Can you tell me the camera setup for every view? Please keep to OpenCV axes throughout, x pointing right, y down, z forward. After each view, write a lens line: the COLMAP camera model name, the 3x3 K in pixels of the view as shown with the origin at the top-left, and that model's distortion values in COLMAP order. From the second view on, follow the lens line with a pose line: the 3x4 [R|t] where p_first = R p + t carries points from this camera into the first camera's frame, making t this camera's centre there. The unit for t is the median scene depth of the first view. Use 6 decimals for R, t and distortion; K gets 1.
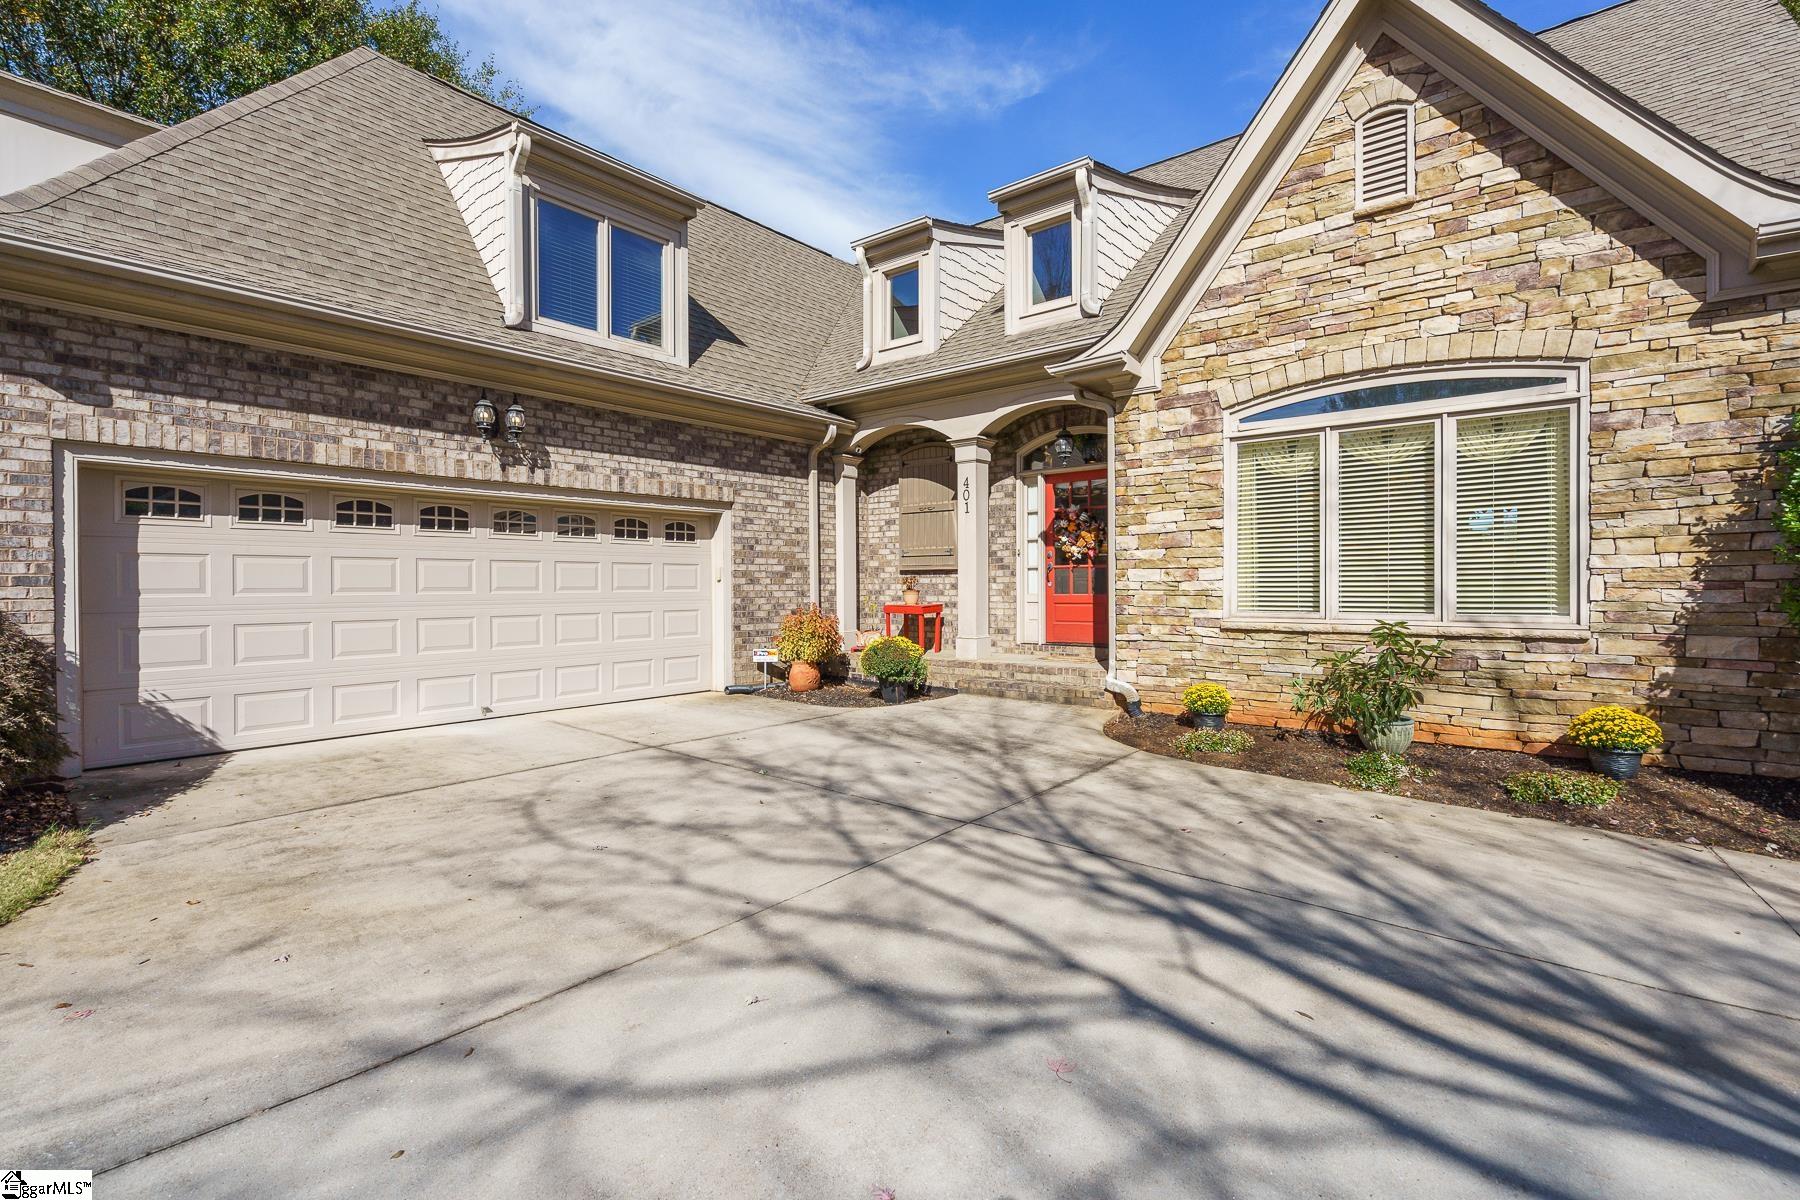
lens RADIAL K [[846.4, 0, 900.1], [0, 846.4, 596.6], [0, 0, 1]] dist [-0.001200, 0.001466]
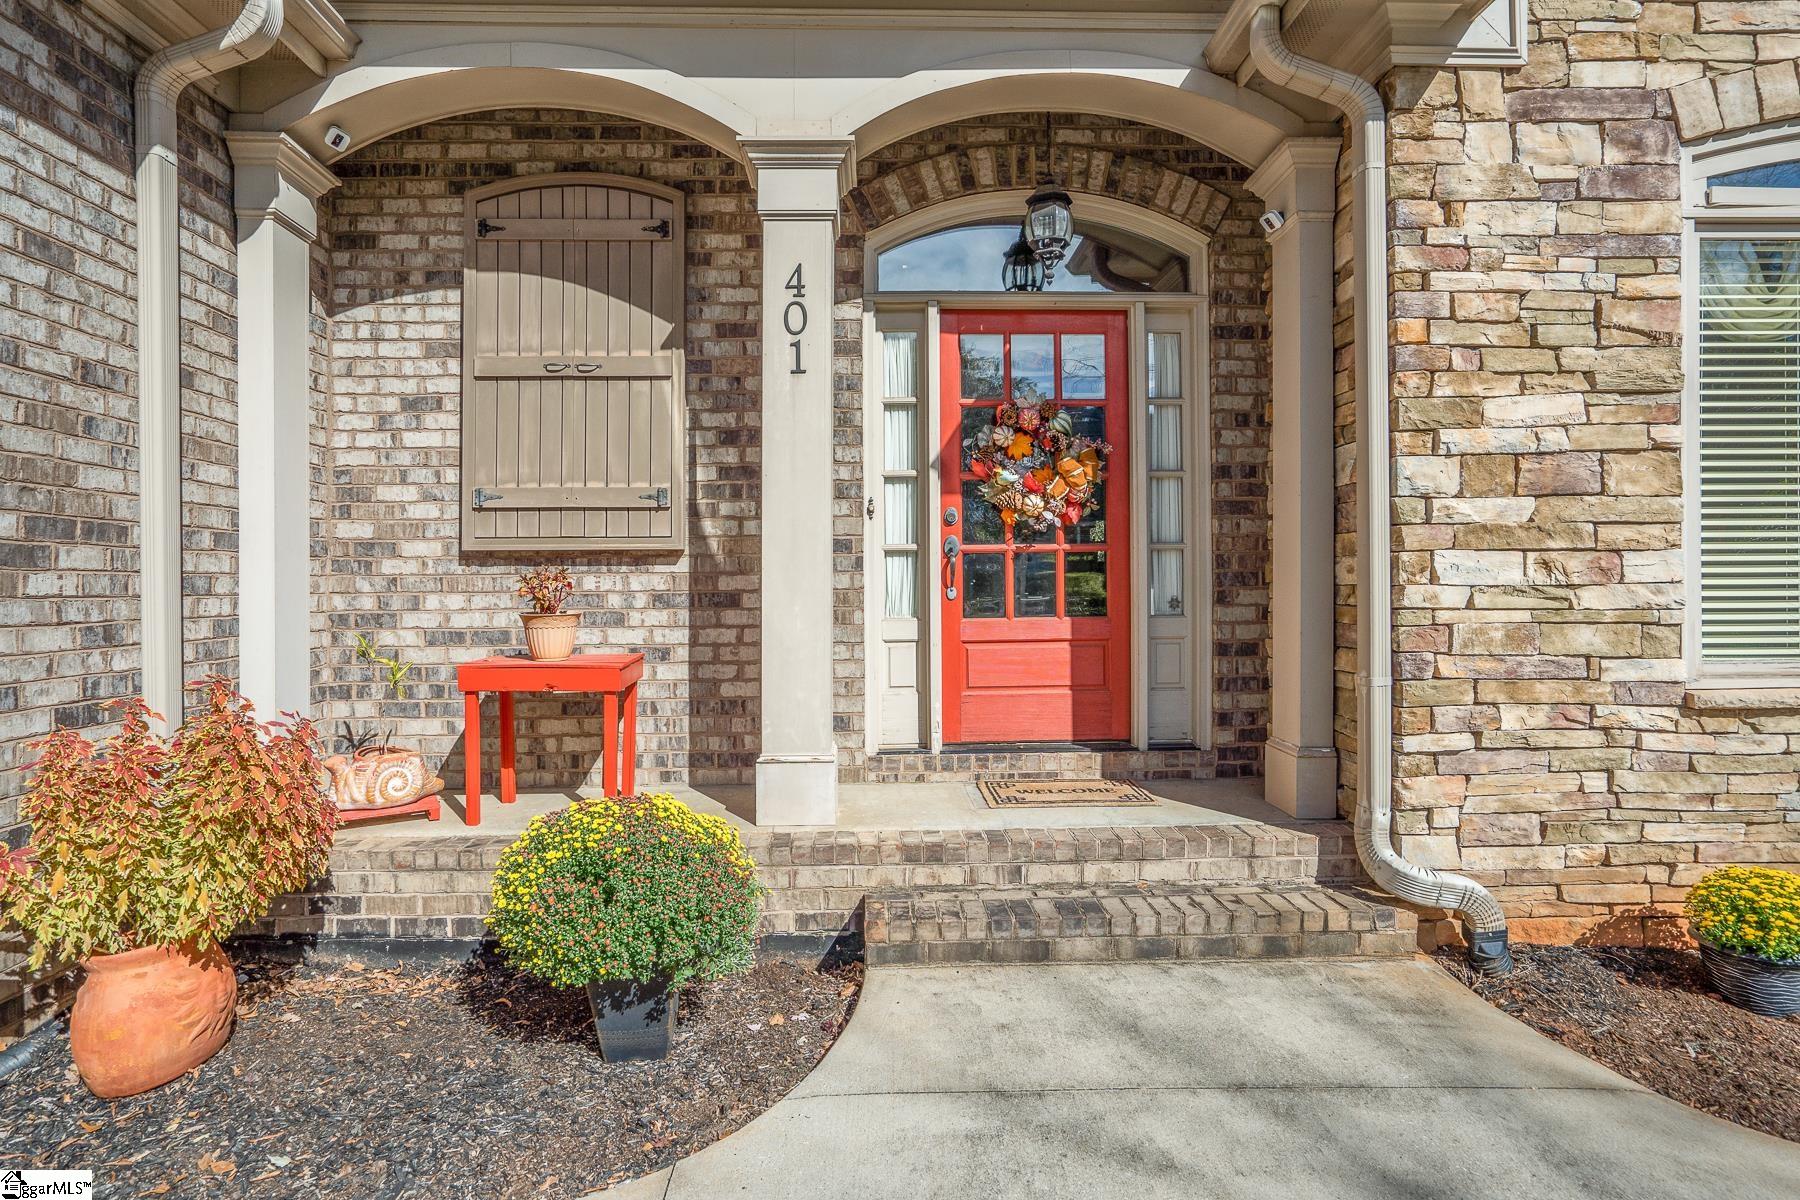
lens RADIAL K [[973.1, 0, 901.8], [0, 973.1, 585.7], [0, 0, 1]] dist [-0.017718, 0.007244]
pose [[0.751622, -0.000601, 0.659594, -0.152304], [0.011534, 0.999859, -0.012232, -0.014214], [-0.659494, 0.016802, 0.751522, 0.769728]]
